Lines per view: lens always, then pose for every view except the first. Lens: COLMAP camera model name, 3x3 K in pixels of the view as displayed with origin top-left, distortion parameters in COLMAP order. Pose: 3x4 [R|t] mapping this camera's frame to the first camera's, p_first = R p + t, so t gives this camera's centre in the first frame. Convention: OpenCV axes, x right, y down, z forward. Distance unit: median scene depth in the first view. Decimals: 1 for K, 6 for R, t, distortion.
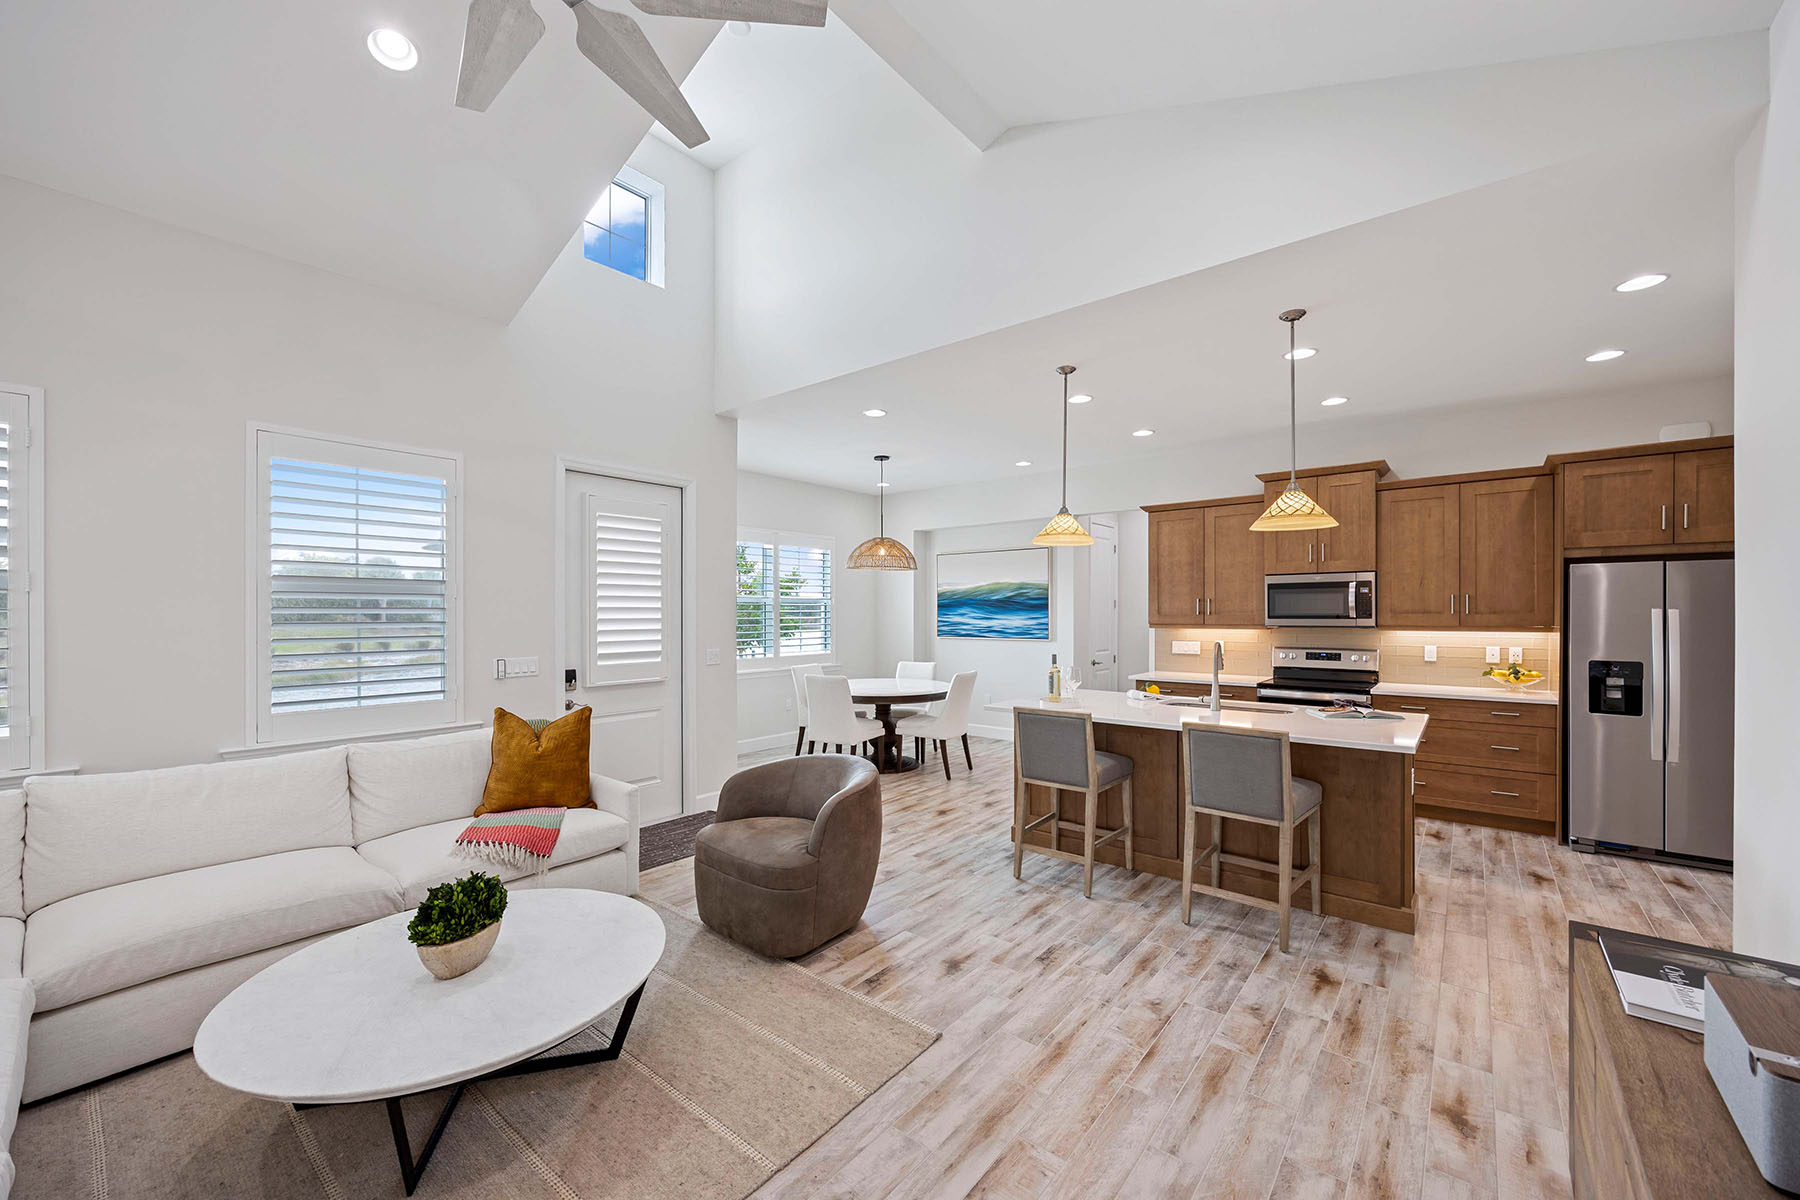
lens RADIAL K [[695.9, 0, 904.6], [0, 695.9, 611.5], [0, 0, 1]] dist [-0.001209, 0.000073]
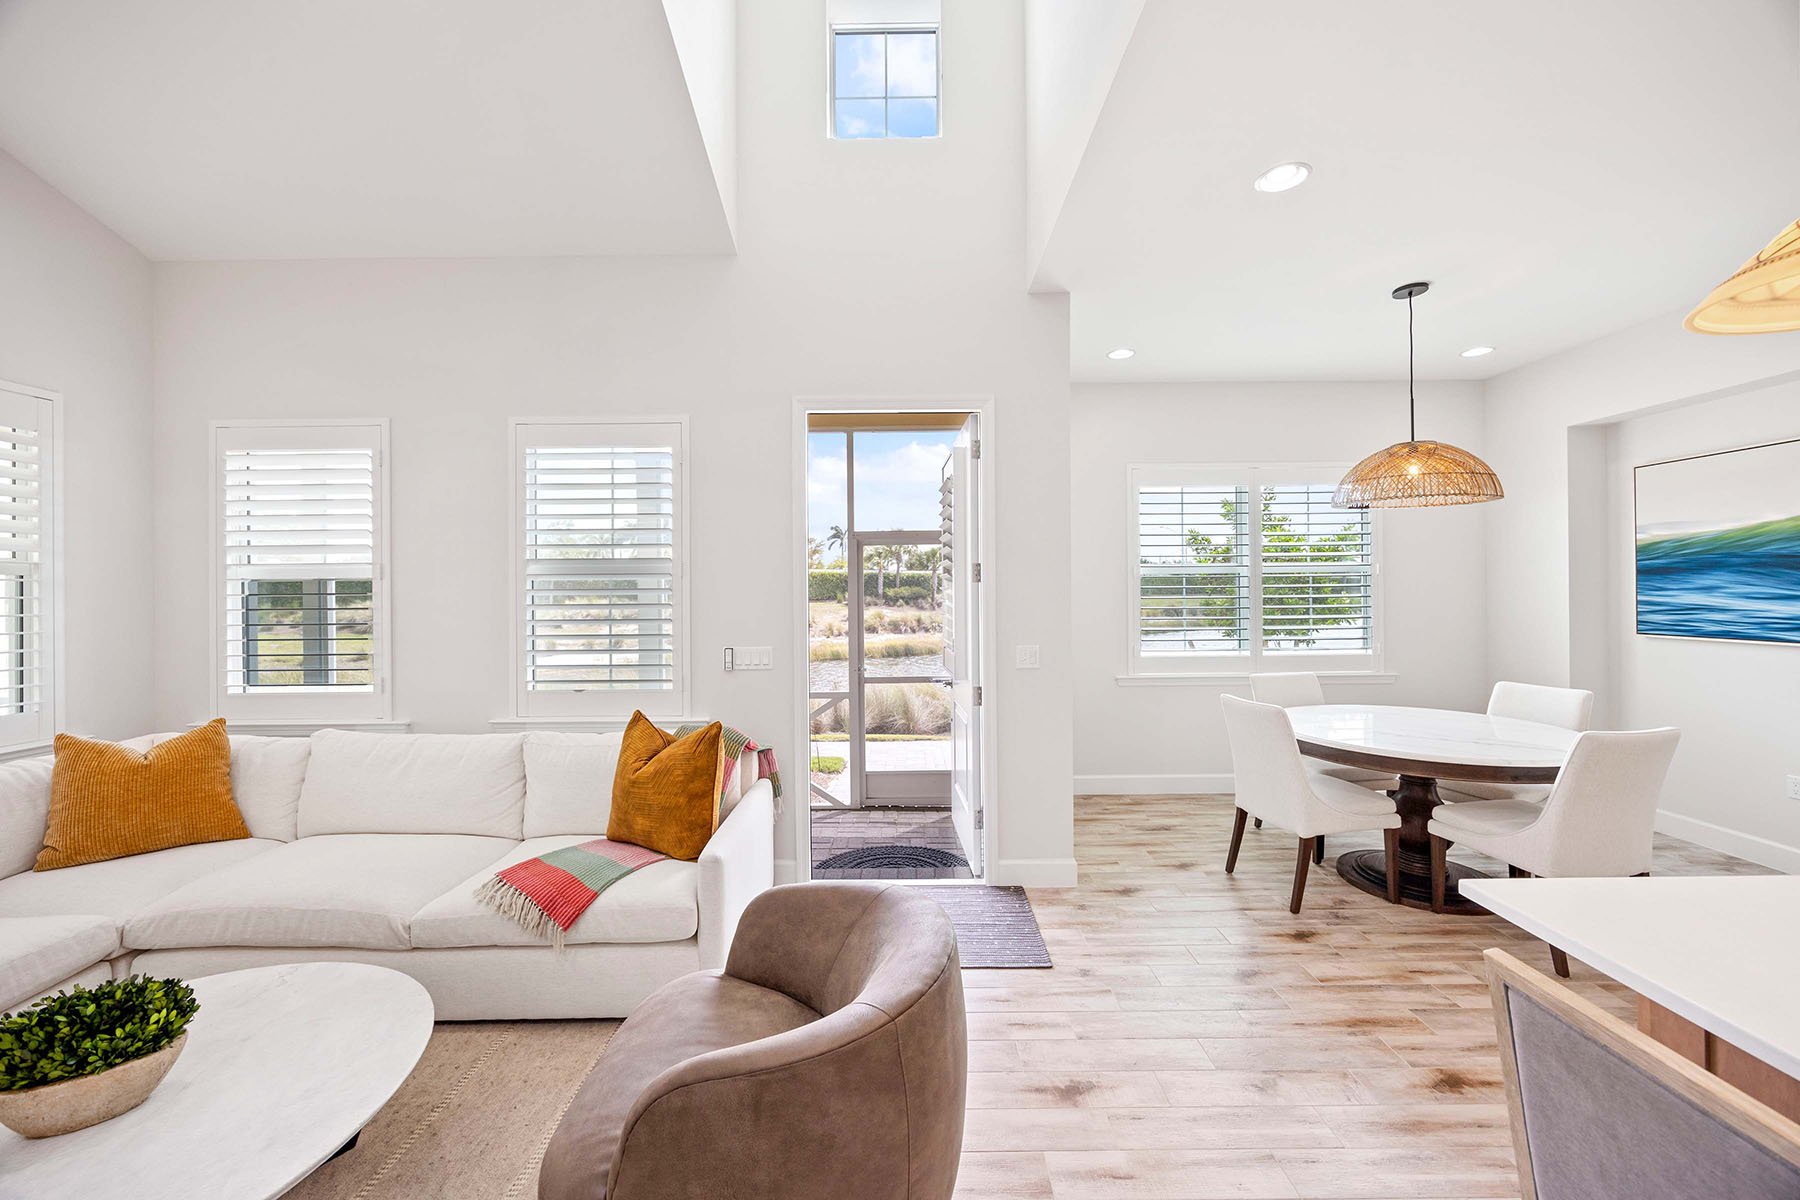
lens RADIAL K [[687.8, 0, 900.3], [0, 687.8, 591.9], [0, 0, 1]] dist [-0.002866, 0.000136]
pose [[0.627371, -0.005610, -0.778701, 0.139650], [0.010137, 0.999948, 0.000963, 0.000802], [0.778655, -0.008498, 0.627395, 0.426626]]
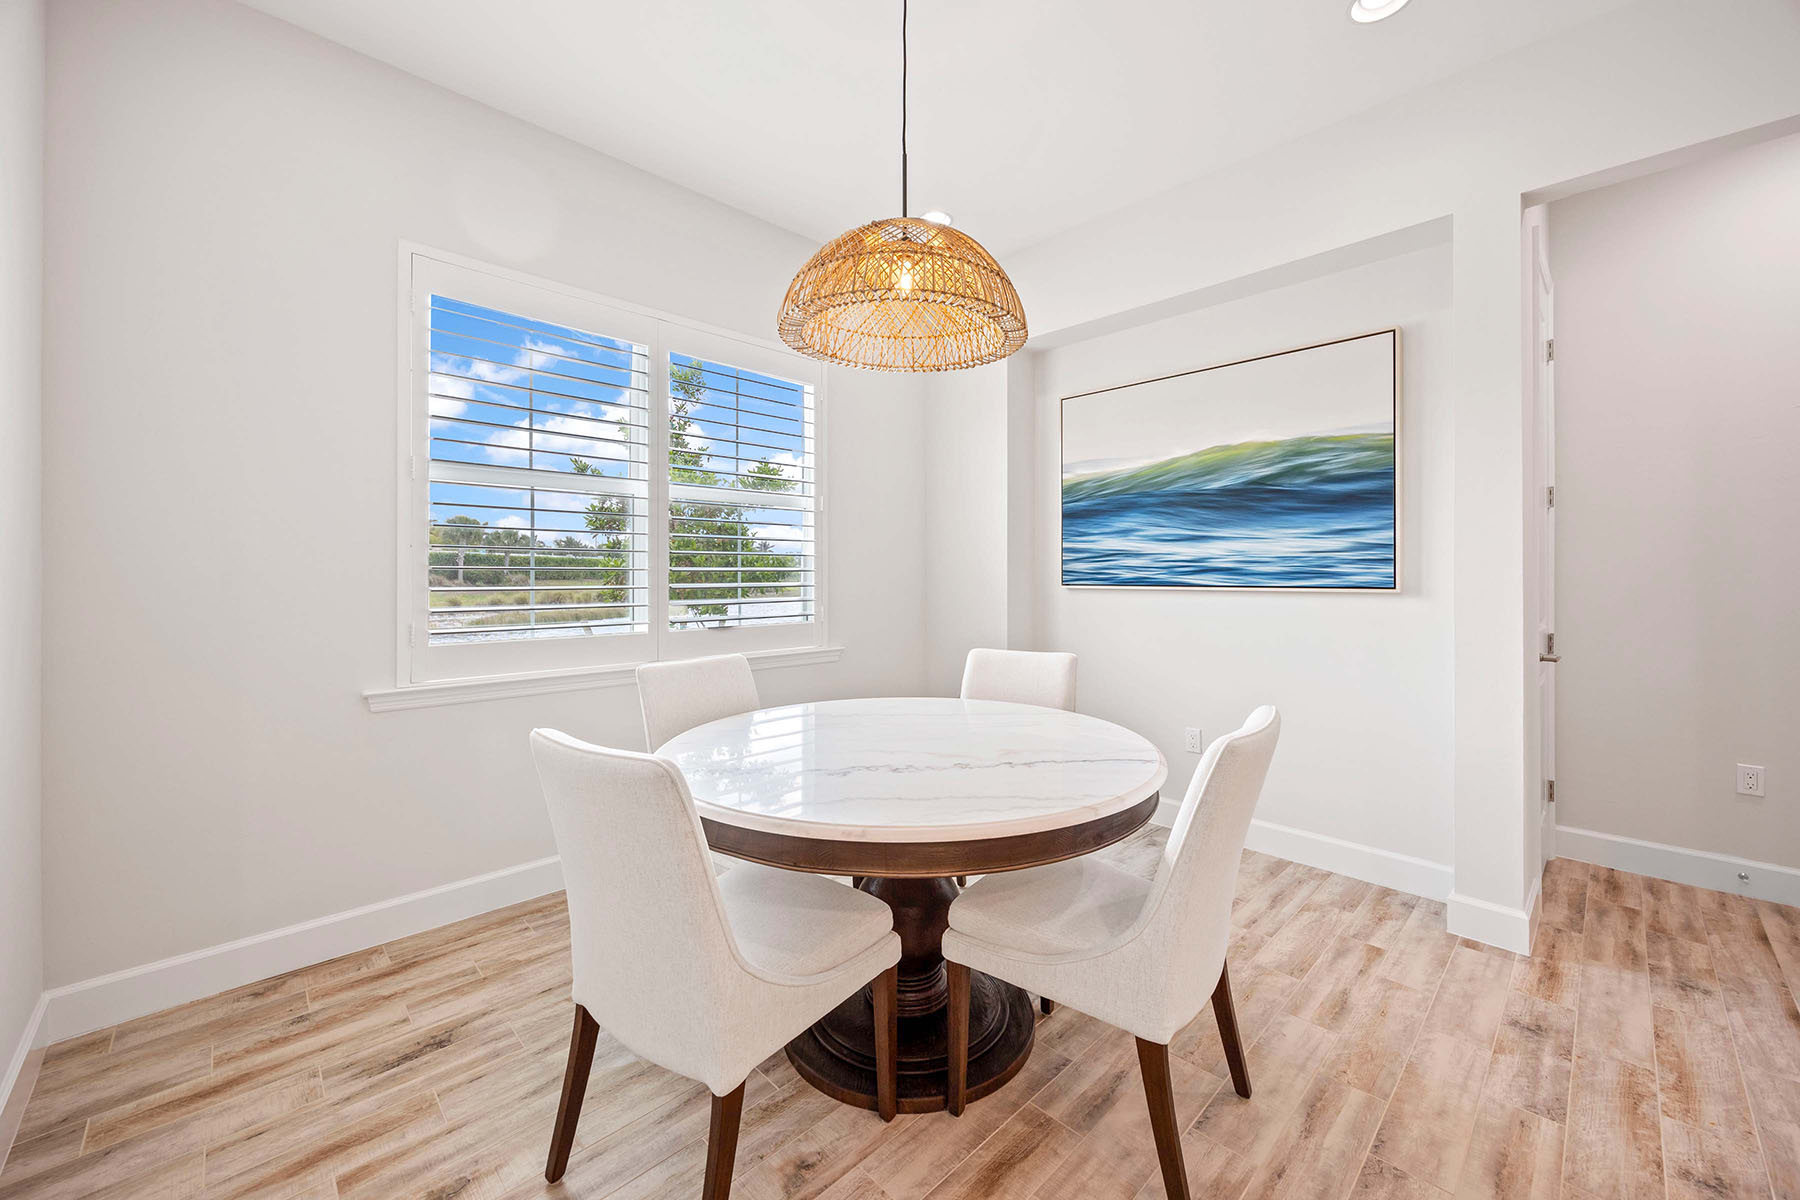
lens RADIAL K [[694.3, 0, 907.4], [0, 694.3, 573.7], [0, 0, 1]] dist [-0.001691, 0.000012]
pose [[0.993367, -0.001768, -0.114975, 0.001521], [0.001636, 0.999998, -0.001237, 0.041214], [0.114977, 0.001041, 0.993368, 0.796562]]
